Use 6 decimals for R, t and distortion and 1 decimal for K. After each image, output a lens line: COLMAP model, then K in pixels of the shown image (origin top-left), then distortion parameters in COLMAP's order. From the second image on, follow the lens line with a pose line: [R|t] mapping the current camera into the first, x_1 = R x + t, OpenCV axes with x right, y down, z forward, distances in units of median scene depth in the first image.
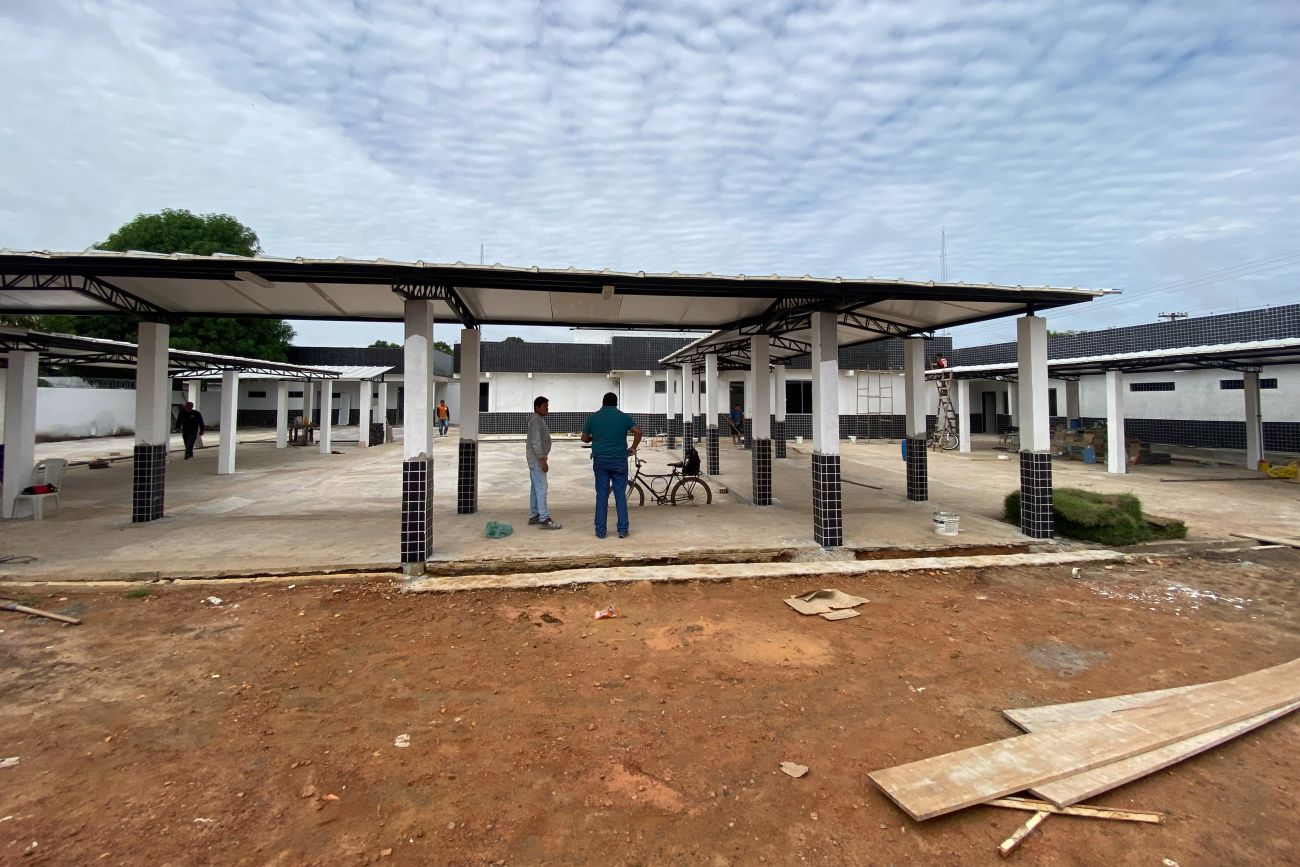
lens RADIAL K [[527.3, 0, 650.3], [0, 527.3, 383.3], [0, 0, 1]] dist [0.017182, -0.018074]
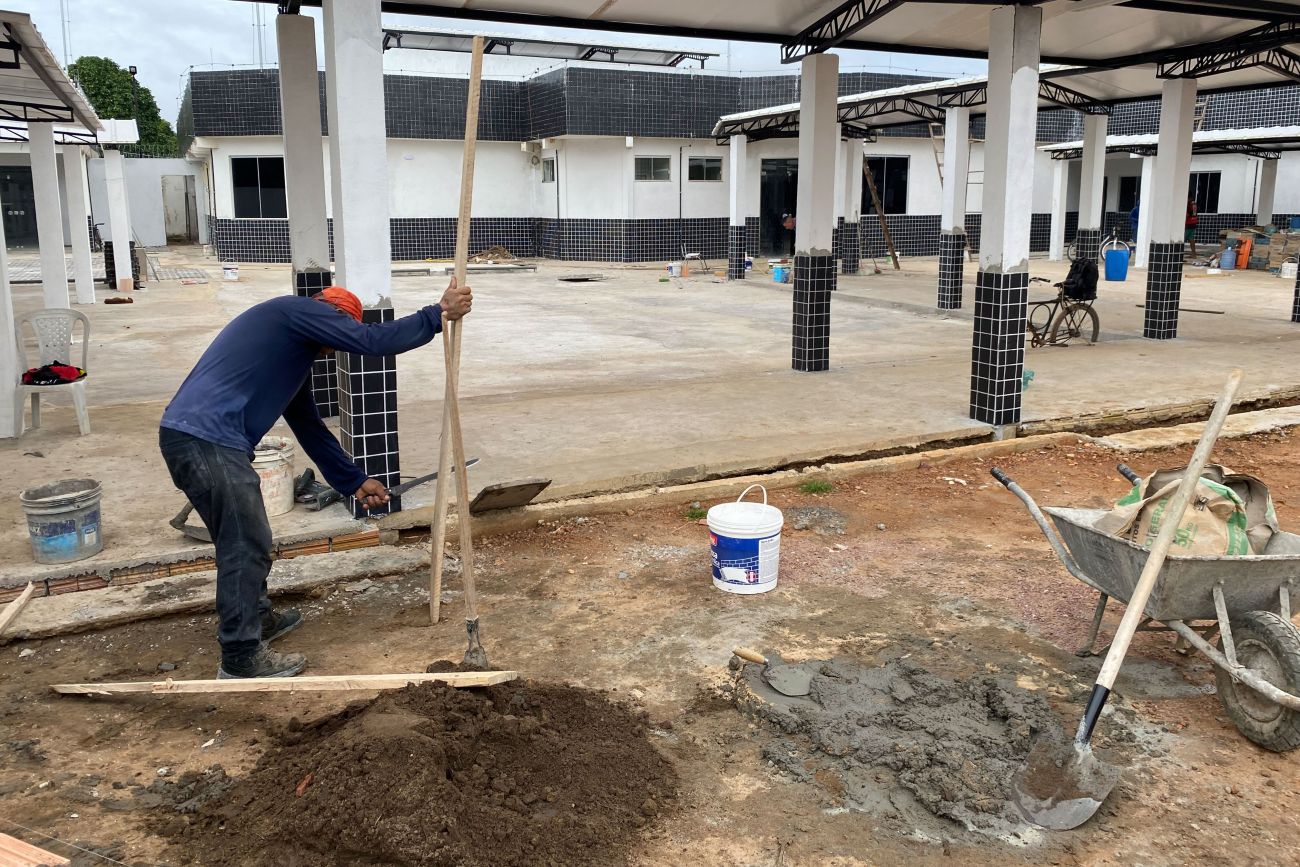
lens RADIAL K [[999.6, 0, 646.5], [0, 999.6, 370.7], [0, 0, 1]] dist [0.013712, -0.011550]
pose [[0.951413, -0.056978, 0.302601, -0.917362], [-0.004952, 0.979773, 0.200053, 0.017461], [-0.307879, -0.191832, 0.931886, -0.011027]]
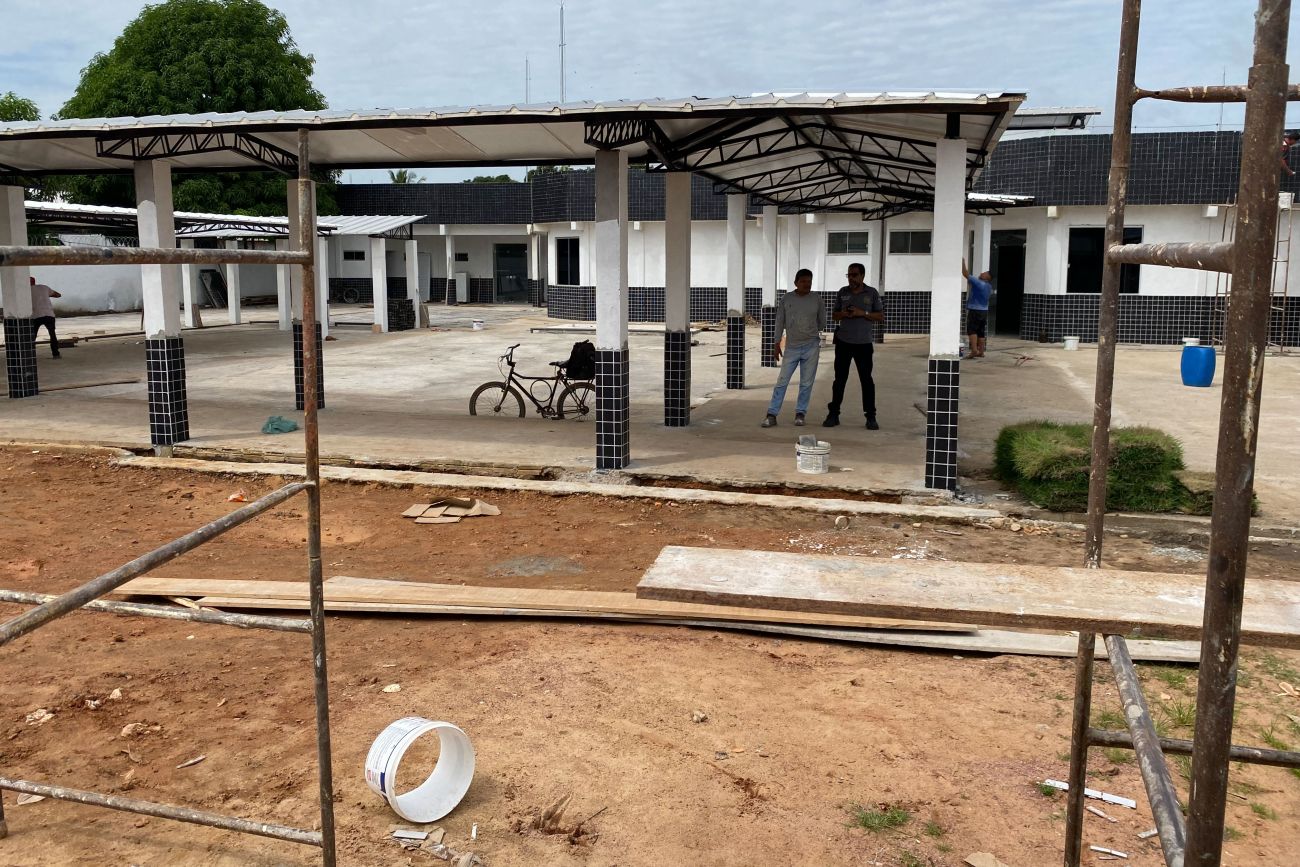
lens RADIAL K [[999.6, 0, 656.5], [0, 999.6, 384.7], [0, 0, 1]] dist [0.013712, -0.011550]
pose [[0.922679, 0.046356, -0.382772, 0.762936], [0.012947, 0.988461, 0.150919, -0.019172], [0.385351, -0.144206, 0.911433, -0.198501]]
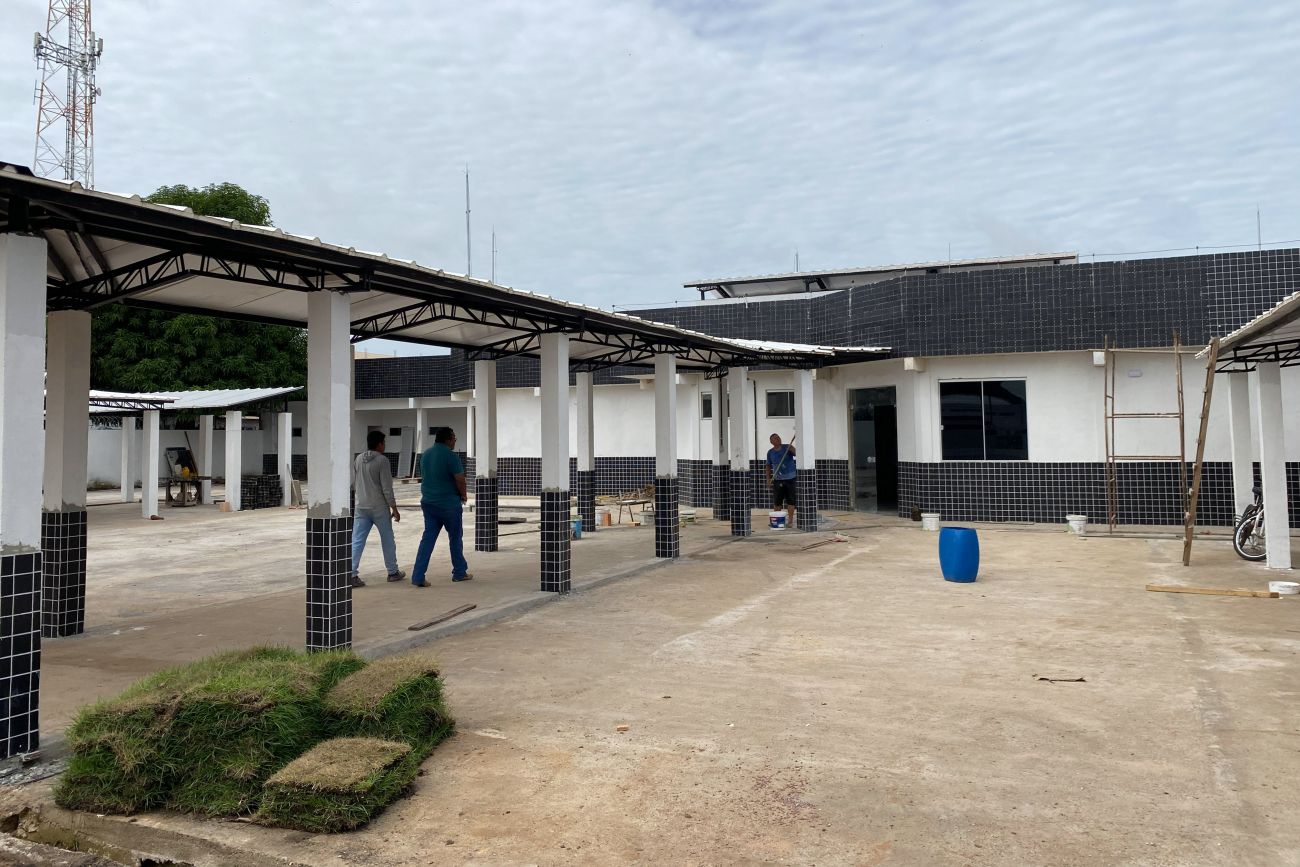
lens RADIAL K [[999.6, 0, 647.2], [0, 999.6, 387.8], [0, 0, 1]] dist [0.013712, -0.011550]
pose [[0.852762, -0.039071, -0.520836, 1.353867], [0.032383, 0.999235, -0.021937, 0.024954], [0.521294, 0.001841, 0.853375, 0.486663]]
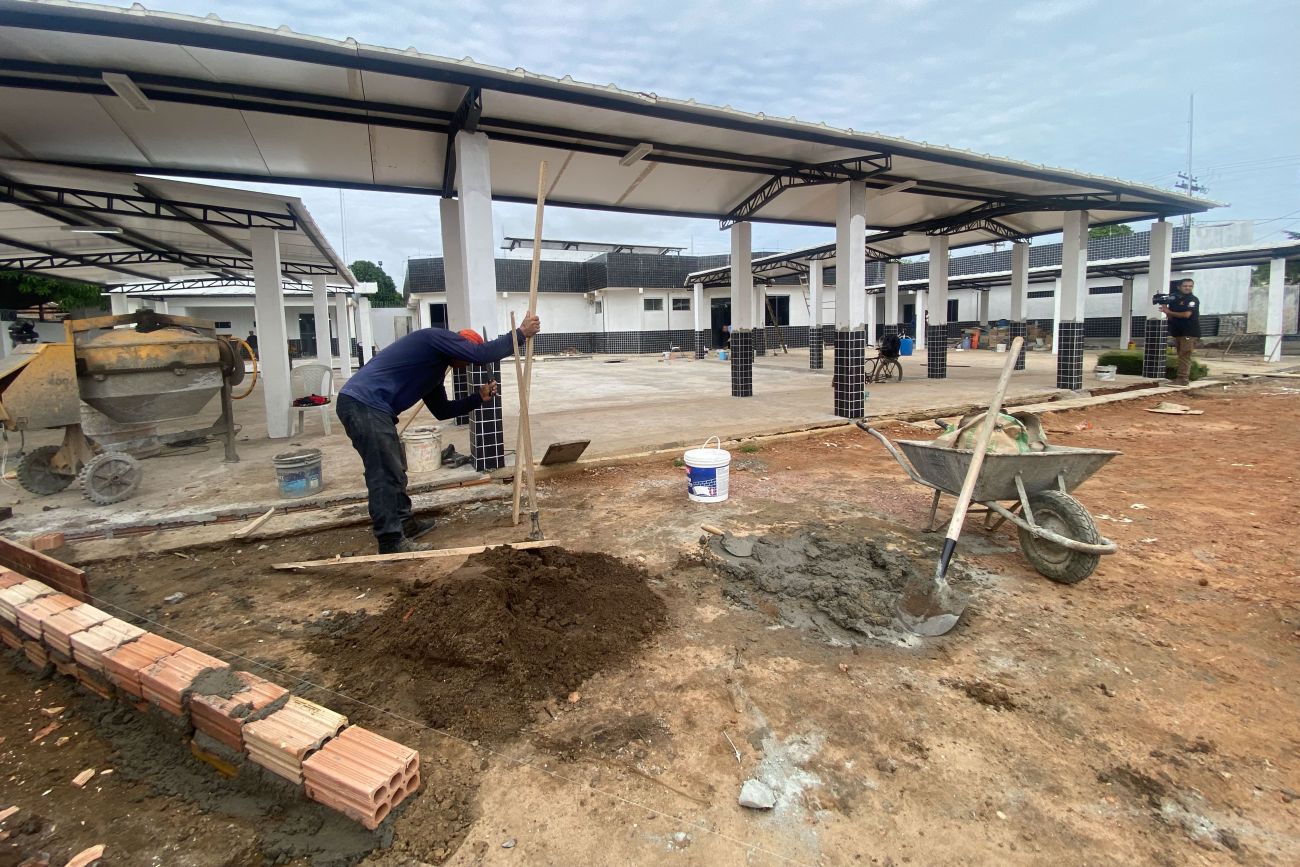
lens RADIAL K [[527.3, 0, 648.0], [0, 527.3, 381.9], [0, 0, 1]] dist [0.017182, -0.018074]
pose [[0.953266, -0.058128, 0.296487, -0.892303], [0.020534, 0.991514, 0.128371, 0.075870], [-0.301433, -0.116284, 0.946370, 0.042418]]
